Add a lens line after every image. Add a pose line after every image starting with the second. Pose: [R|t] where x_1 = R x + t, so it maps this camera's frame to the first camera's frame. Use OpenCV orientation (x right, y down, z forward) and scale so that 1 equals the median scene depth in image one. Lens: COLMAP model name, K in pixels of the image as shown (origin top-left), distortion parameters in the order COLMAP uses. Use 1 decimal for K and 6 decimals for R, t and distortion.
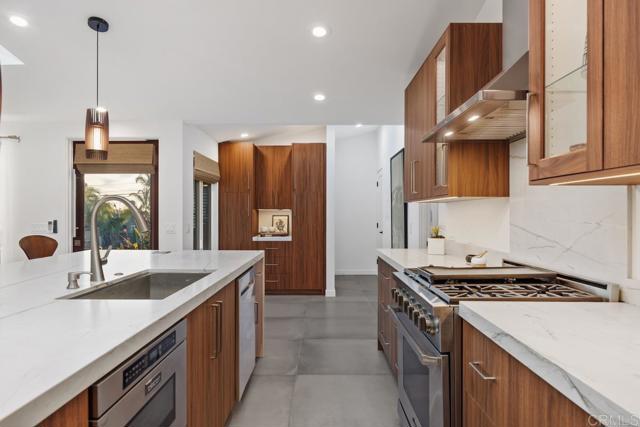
lens RADIAL K [[426.5, 0, 319.8], [0, 426.5, 214.1], [0, 0, 1]] dist [0.000282, -0.000012]
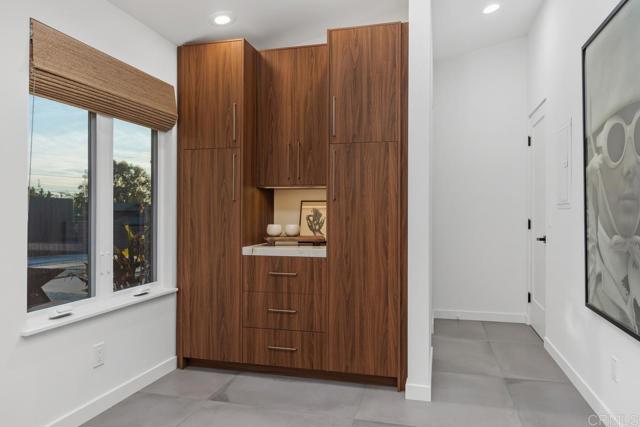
lens RADIAL K [[457.5, 0, 320.6], [0, 457.5, 210.9], [0, 0, 1]] dist [-0.012855, -0.000887]
pose [[0.974714, 0.003786, -0.223422, 0.030653], [-0.004364, 0.999988, -0.002090, 0.016463], [0.223412, 0.003012, 0.974719, 0.546387]]
